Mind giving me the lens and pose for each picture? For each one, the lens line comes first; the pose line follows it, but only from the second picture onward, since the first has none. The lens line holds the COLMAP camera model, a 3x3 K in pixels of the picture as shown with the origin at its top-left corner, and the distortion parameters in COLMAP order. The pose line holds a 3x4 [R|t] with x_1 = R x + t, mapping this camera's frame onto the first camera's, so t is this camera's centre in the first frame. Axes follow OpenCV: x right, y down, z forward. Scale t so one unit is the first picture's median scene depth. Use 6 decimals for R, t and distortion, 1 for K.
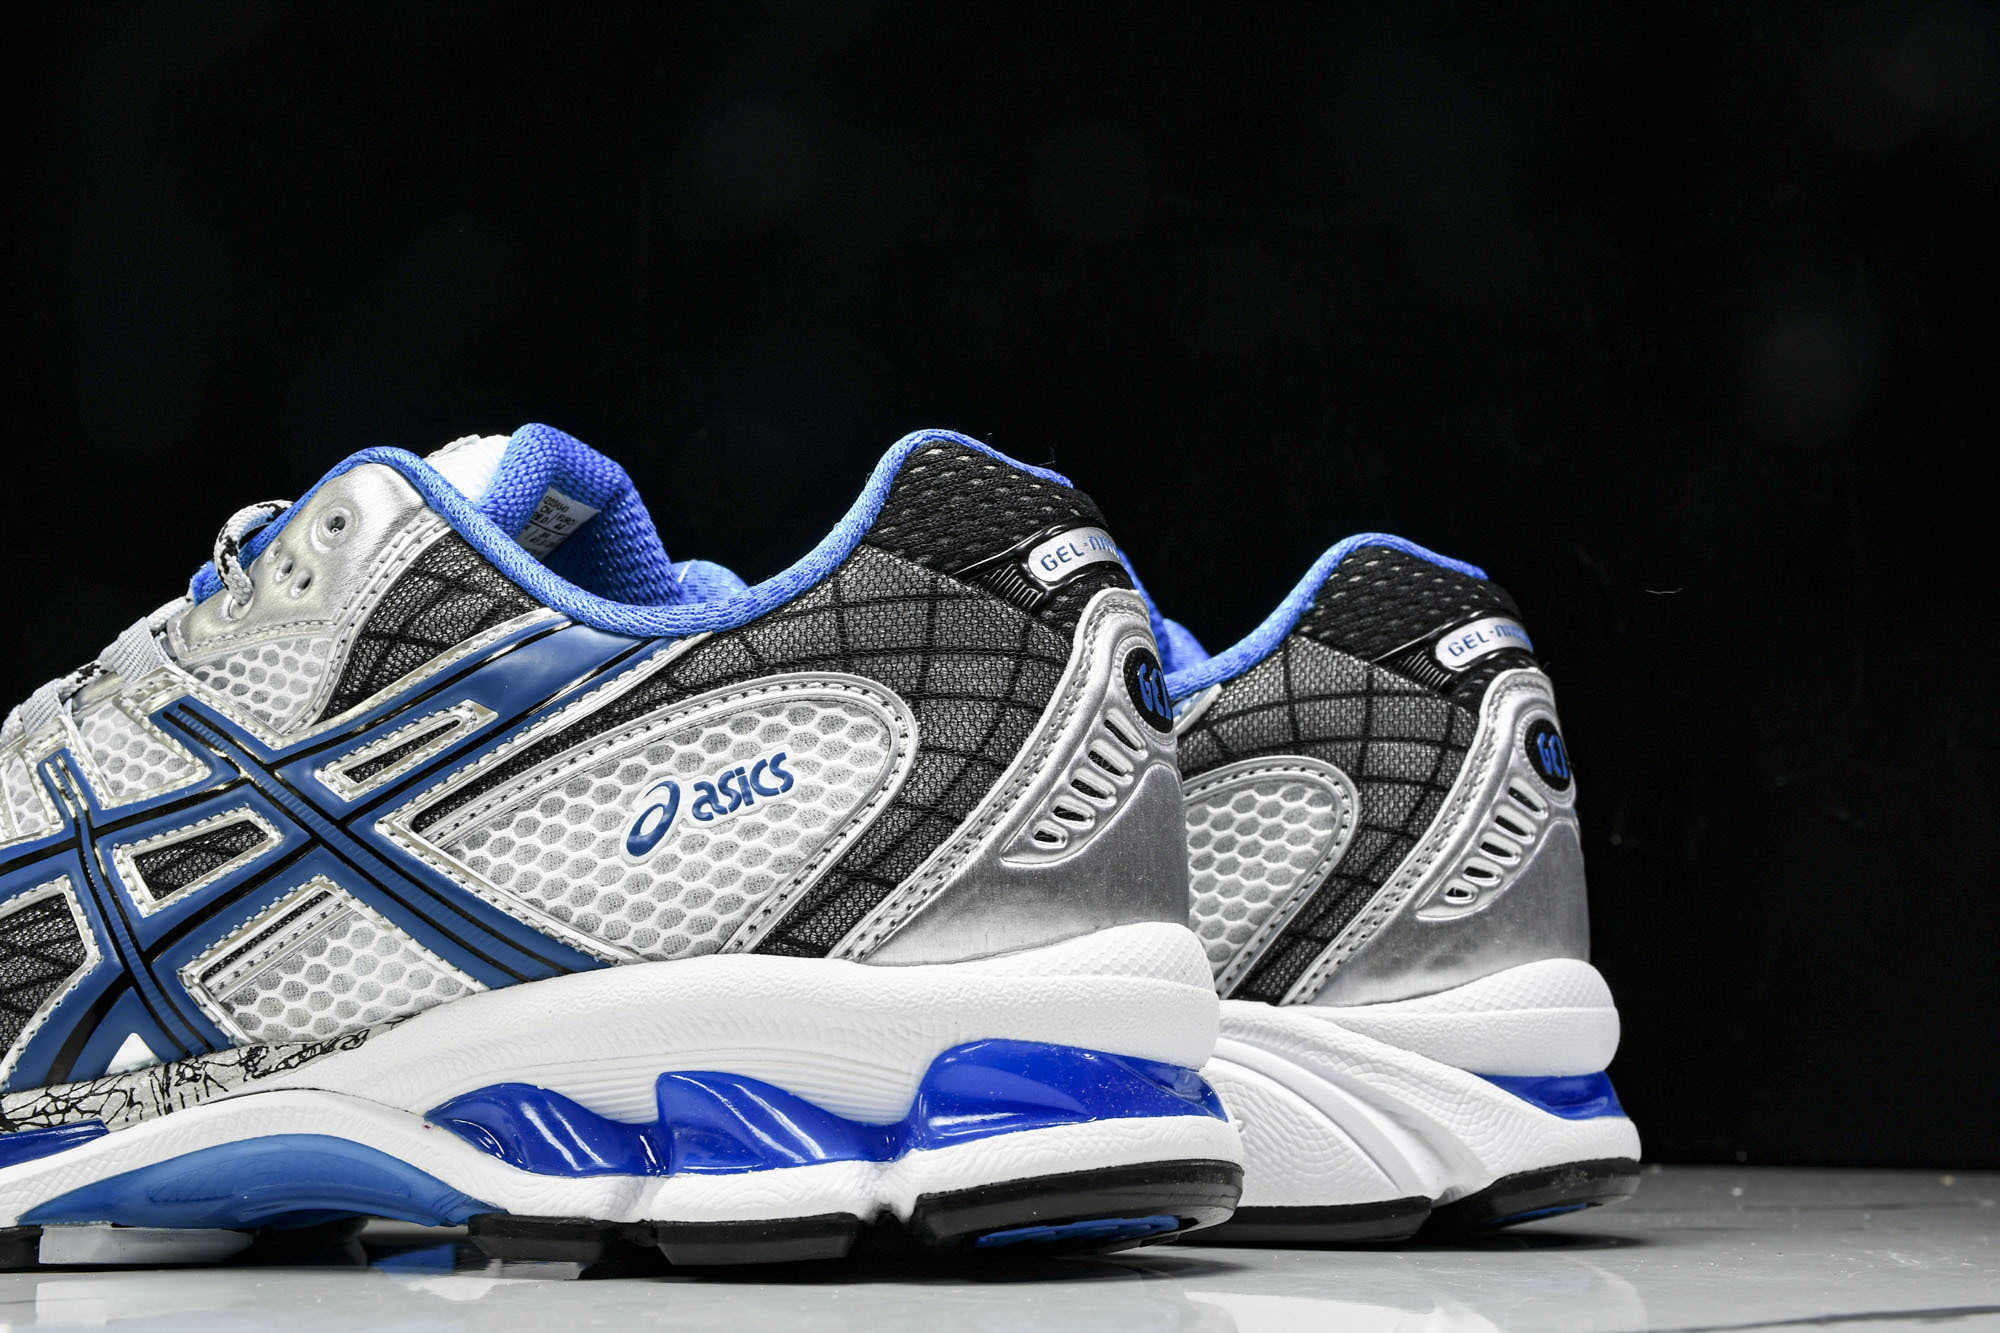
lens RADIAL K [[3045.2, 0, 995.2], [0, 3045.2, 634.2], [0, 0, 1]] dist [0.114782, 0.000000]
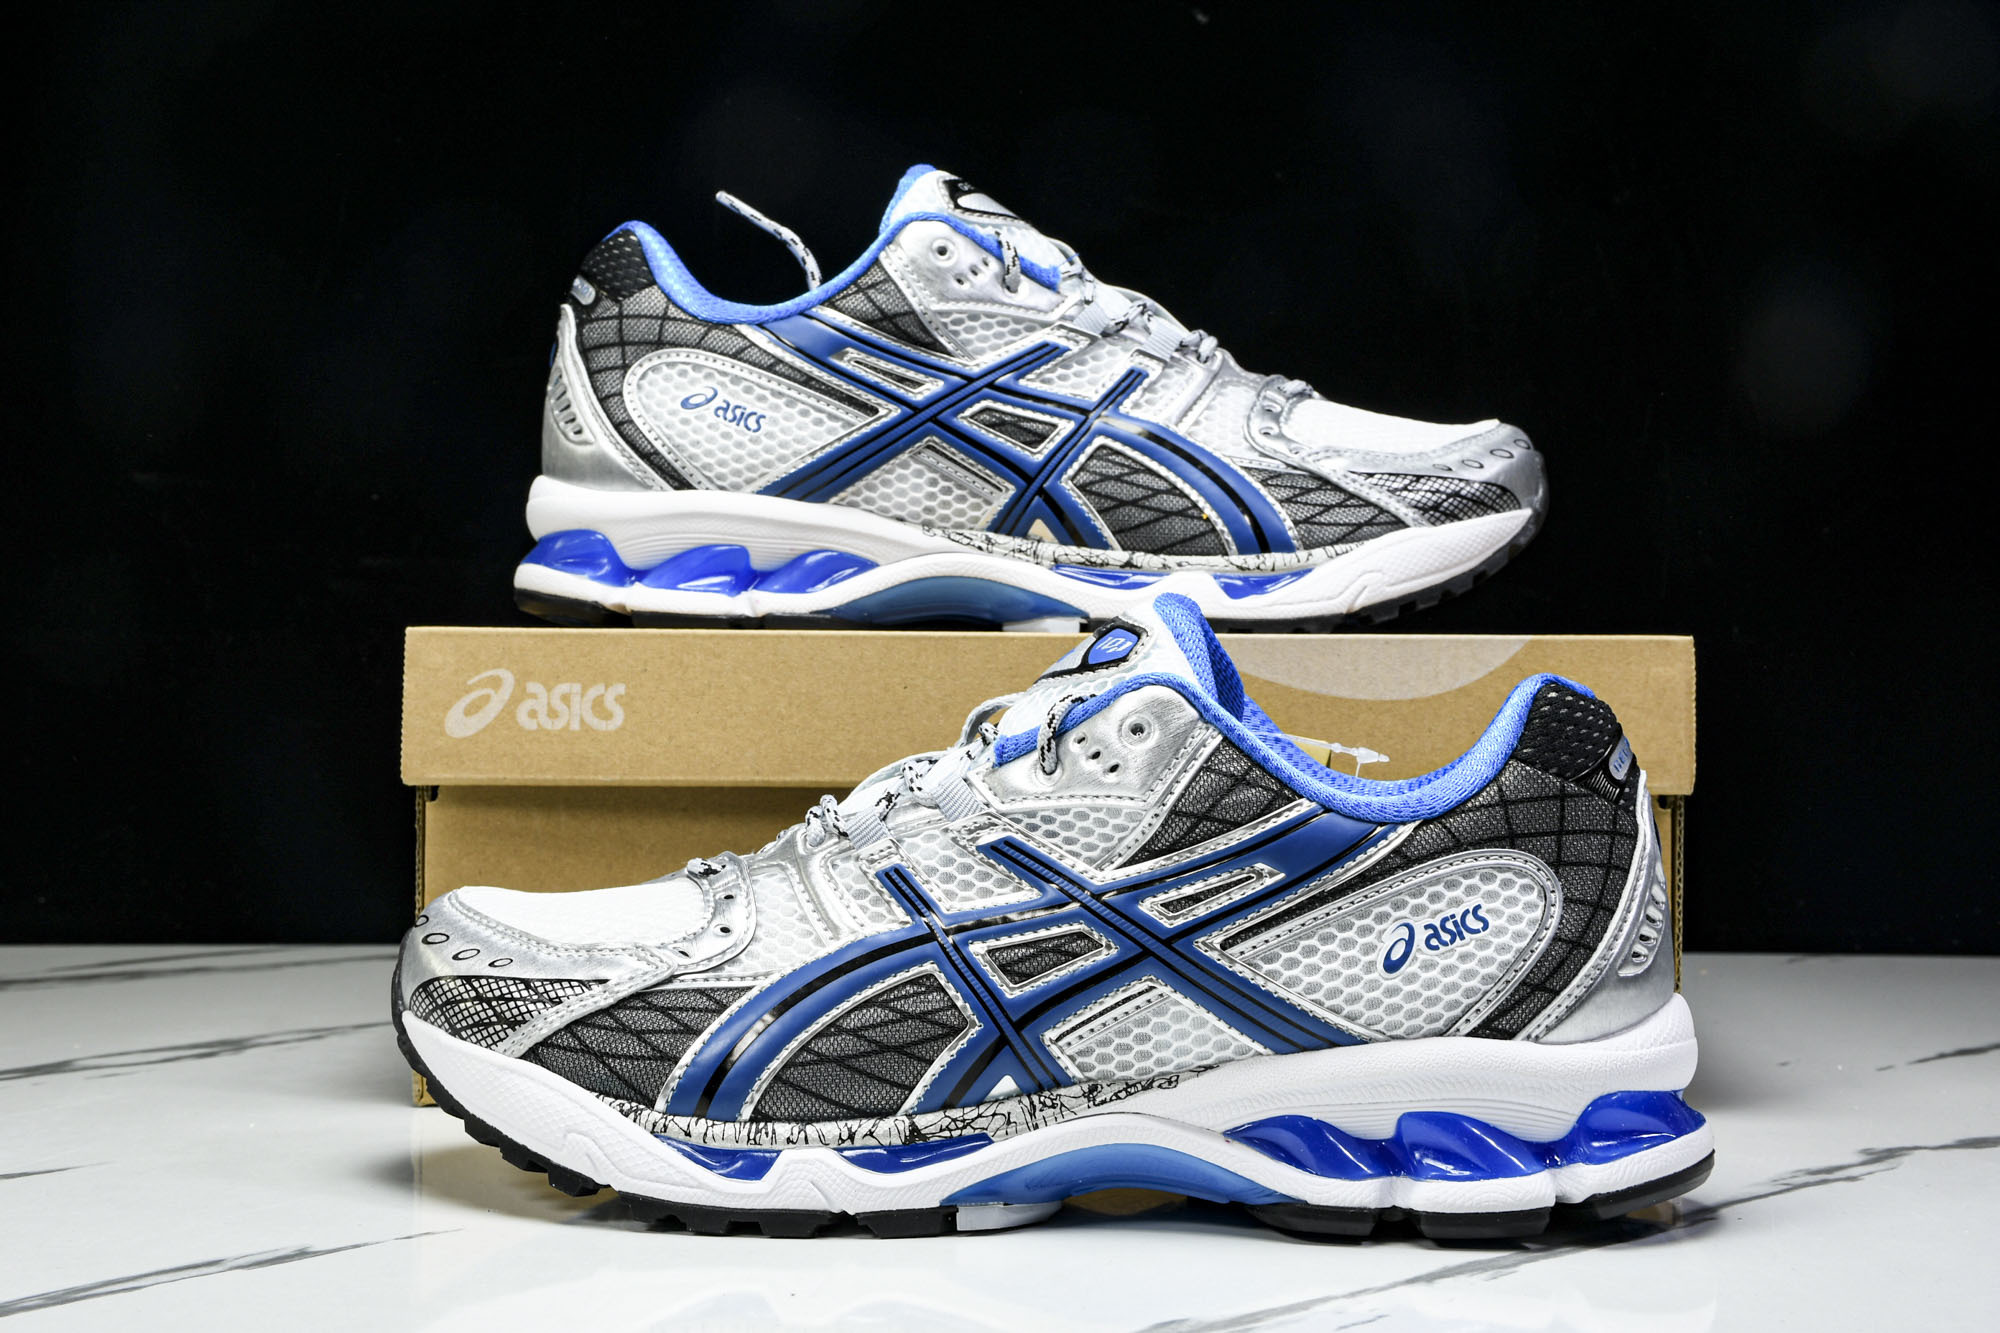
lens RADIAL K [[2792.6, 0, 994.2], [0, 2792.6, 662.4], [0, 0, 1]] dist [0.089190, 0.000000]
pose [[0.967109, 0.000159, 0.254361, -0.649279], [-0.039414, 0.988015, 0.149240, -0.275530], [-0.251288, -0.154357, 0.955525, -0.258952]]
